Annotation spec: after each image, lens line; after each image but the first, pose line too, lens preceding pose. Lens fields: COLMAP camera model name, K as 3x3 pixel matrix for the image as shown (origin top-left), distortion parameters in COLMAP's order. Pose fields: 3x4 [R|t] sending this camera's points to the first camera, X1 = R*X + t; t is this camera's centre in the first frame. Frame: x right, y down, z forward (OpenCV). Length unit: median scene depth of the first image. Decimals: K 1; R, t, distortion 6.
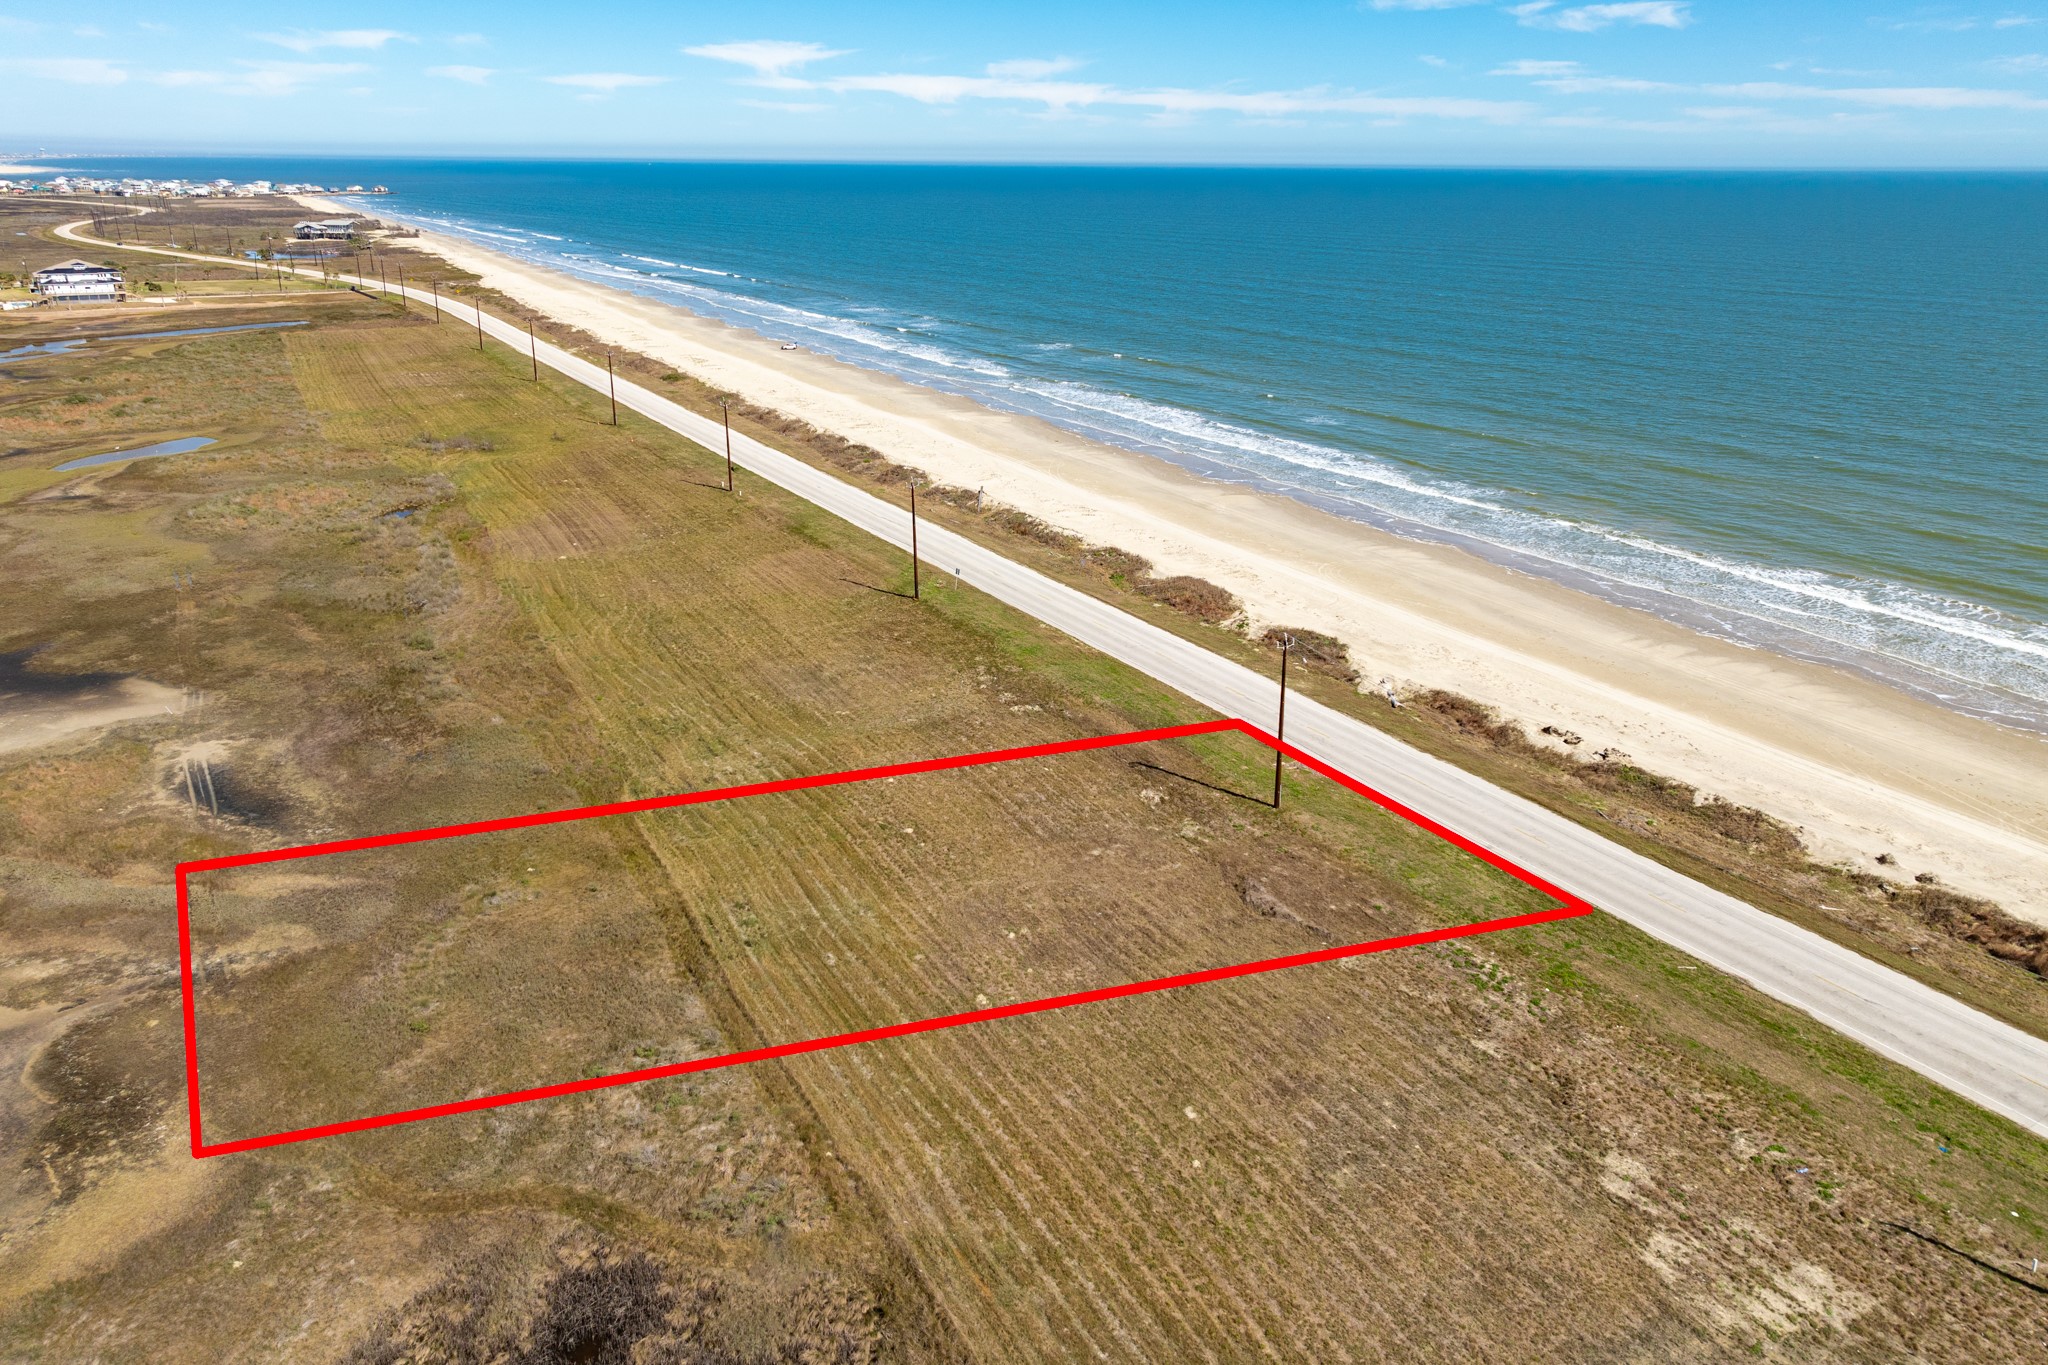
lens RADIAL K [[1426.7, 0, 1024.0], [0, 1426.7, 682.5], [0, 0, 1]] dist [0.014850, 0.001992]
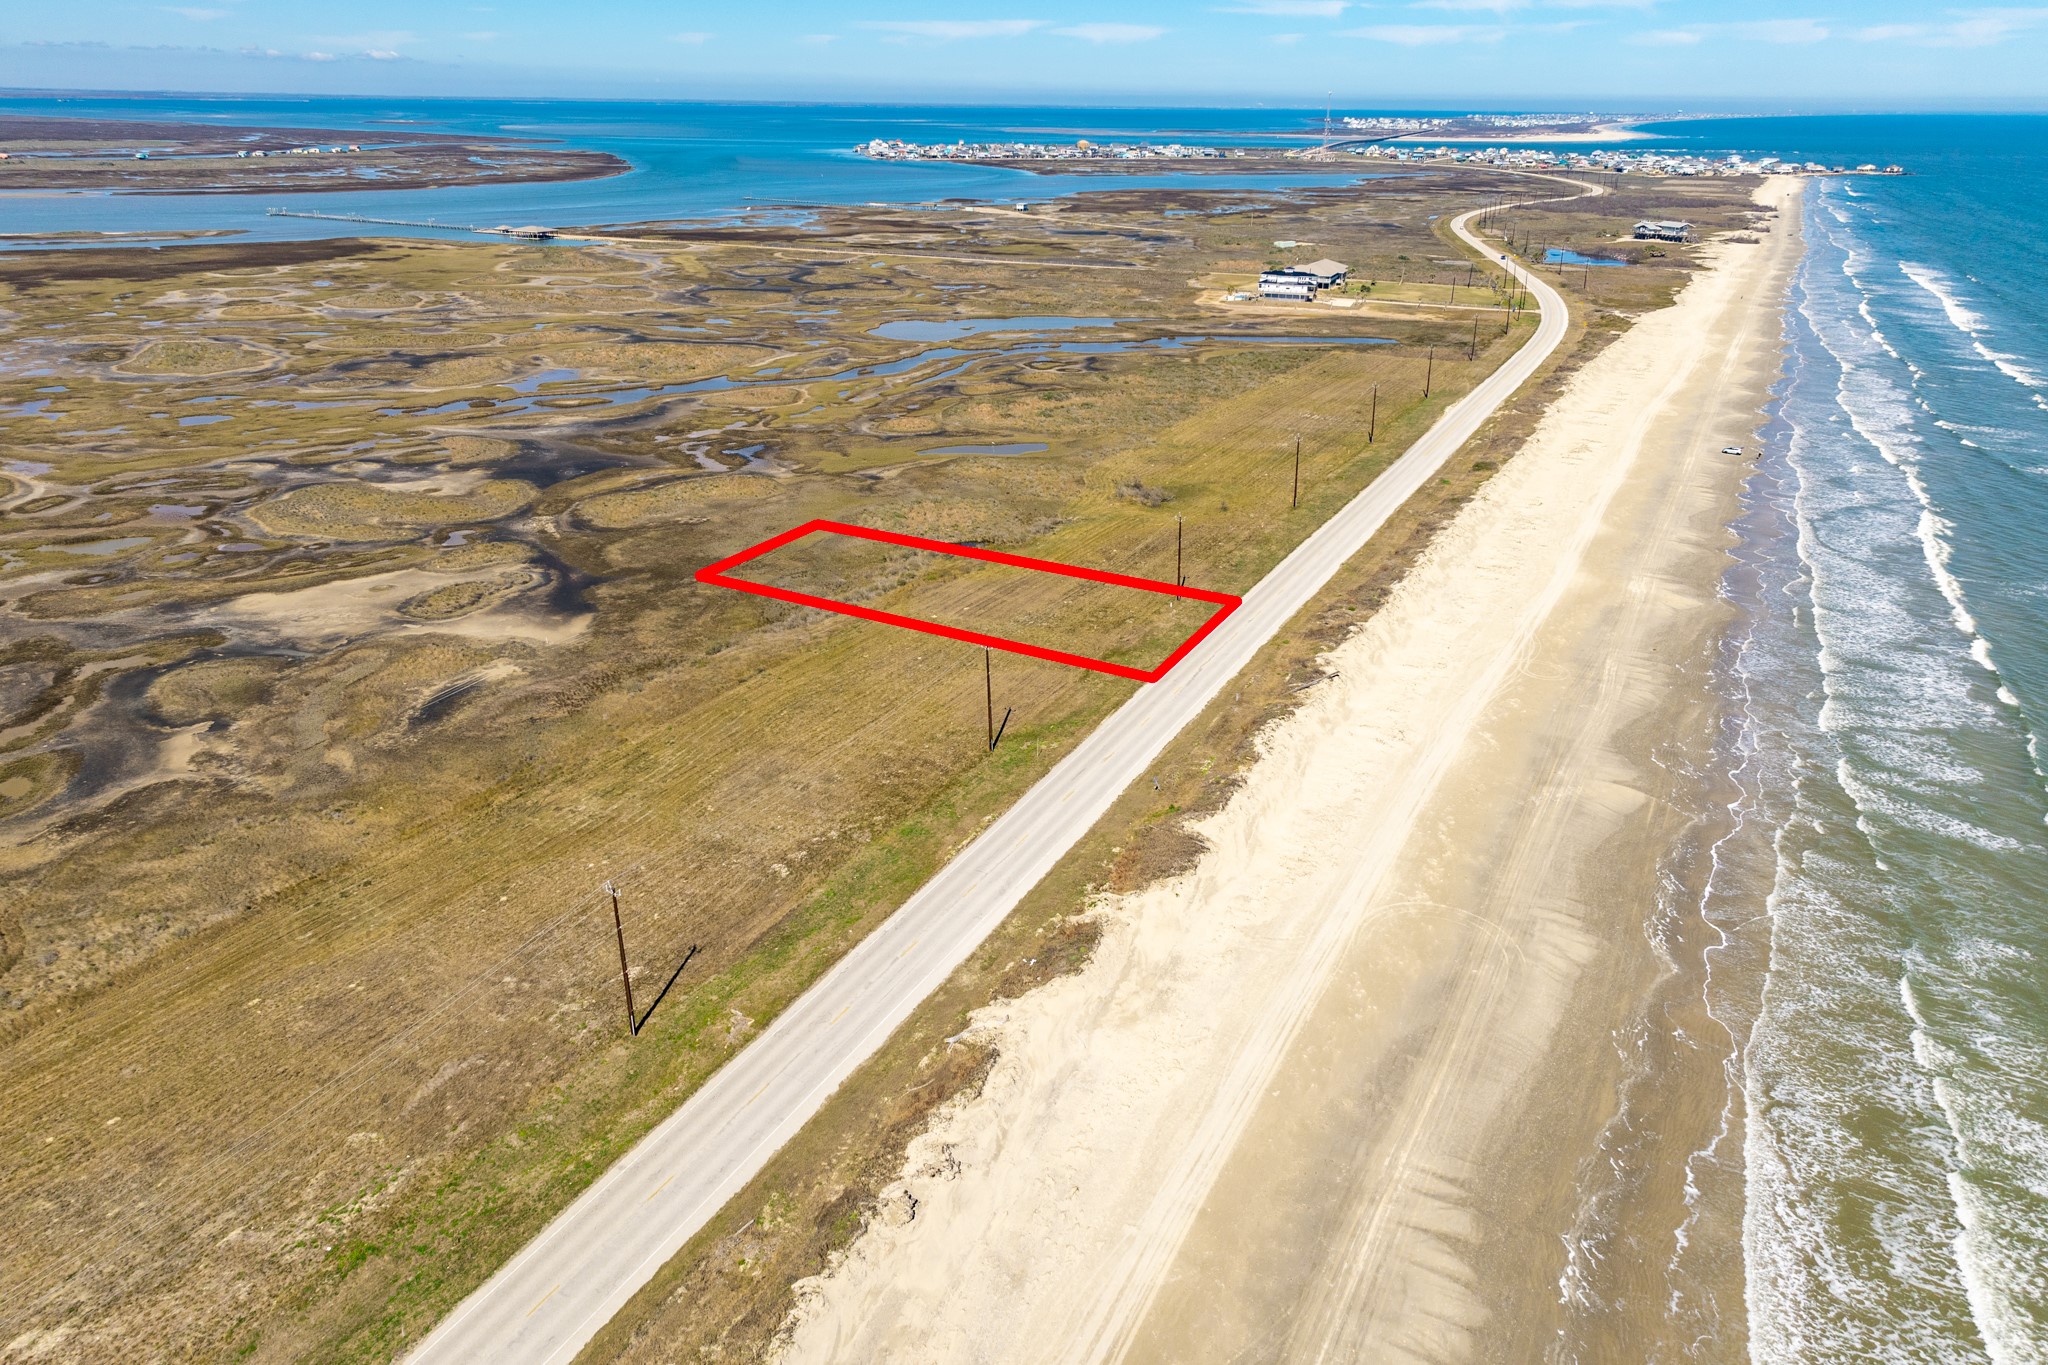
lens RADIAL K [[1426.7, 0, 1024.0], [0, 1426.7, 682.5], [0, 0, 1]] dist [0.014850, 0.001992]
pose [[0.533069, 0.327900, -0.779948, 0.446194], [-0.304749, 0.934384, 0.184540, -0.183927], [0.789282, 0.139315, 0.598018, 0.224852]]
